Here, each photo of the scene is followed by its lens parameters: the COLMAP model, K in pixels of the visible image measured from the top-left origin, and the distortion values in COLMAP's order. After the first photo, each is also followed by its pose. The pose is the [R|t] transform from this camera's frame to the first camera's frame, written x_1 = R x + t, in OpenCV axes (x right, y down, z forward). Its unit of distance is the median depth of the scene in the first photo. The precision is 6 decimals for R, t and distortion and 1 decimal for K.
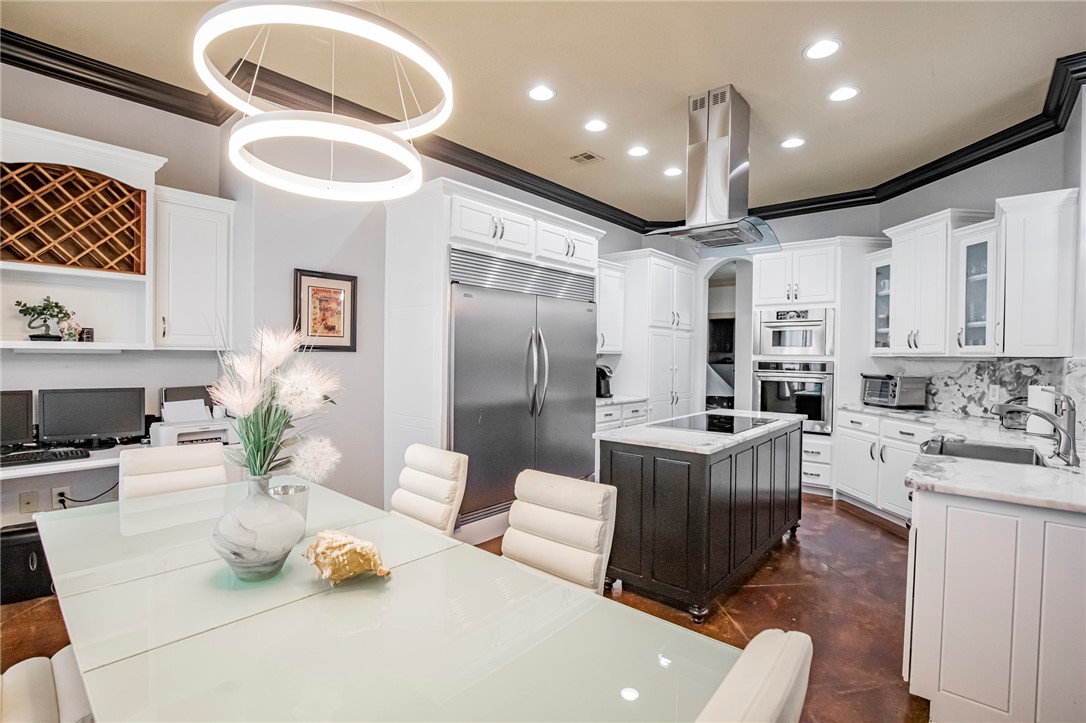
lens RADIAL K [[514.5, 0, 543.0], [0, 514.5, 361.5], [0, 0, 1]] dist [0.000366, -0.000011]
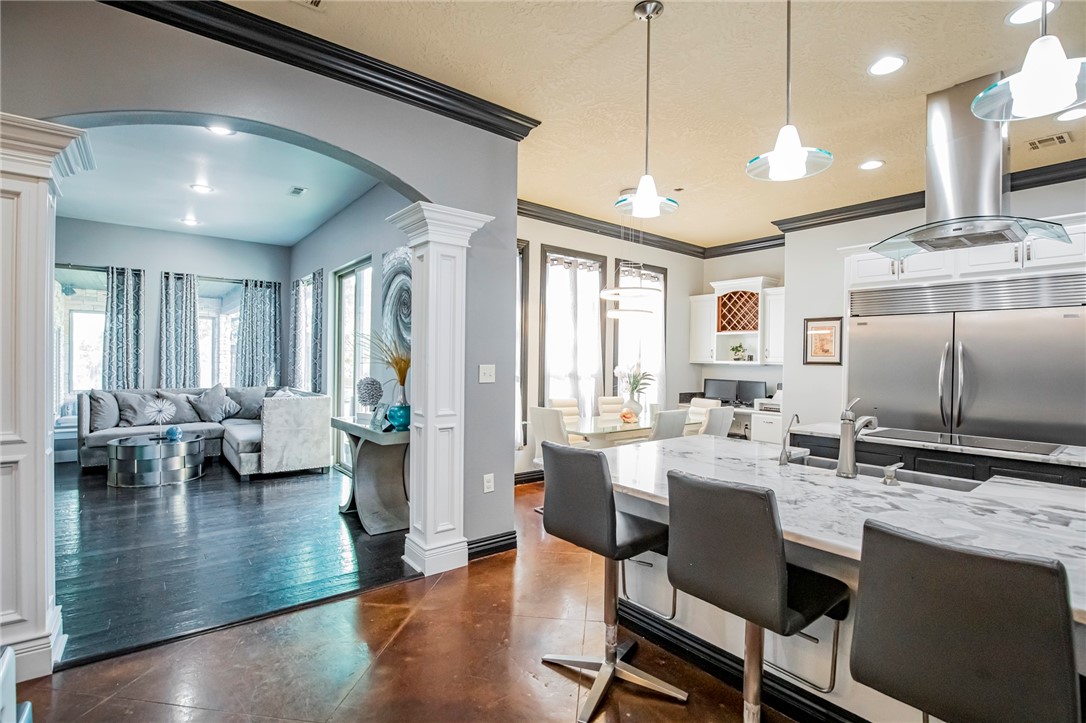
lens RADIAL K [[514.5, 0, 543.0], [0, 514.5, 361.5], [0, 0, 1]] dist [0.000366, -0.000011]
pose [[-0.181252, -0.008433, -0.983401, 3.316273], [-0.031182, 0.999510, -0.002824, 0.000640], [0.982942, 0.030153, -0.181426, 1.036432]]
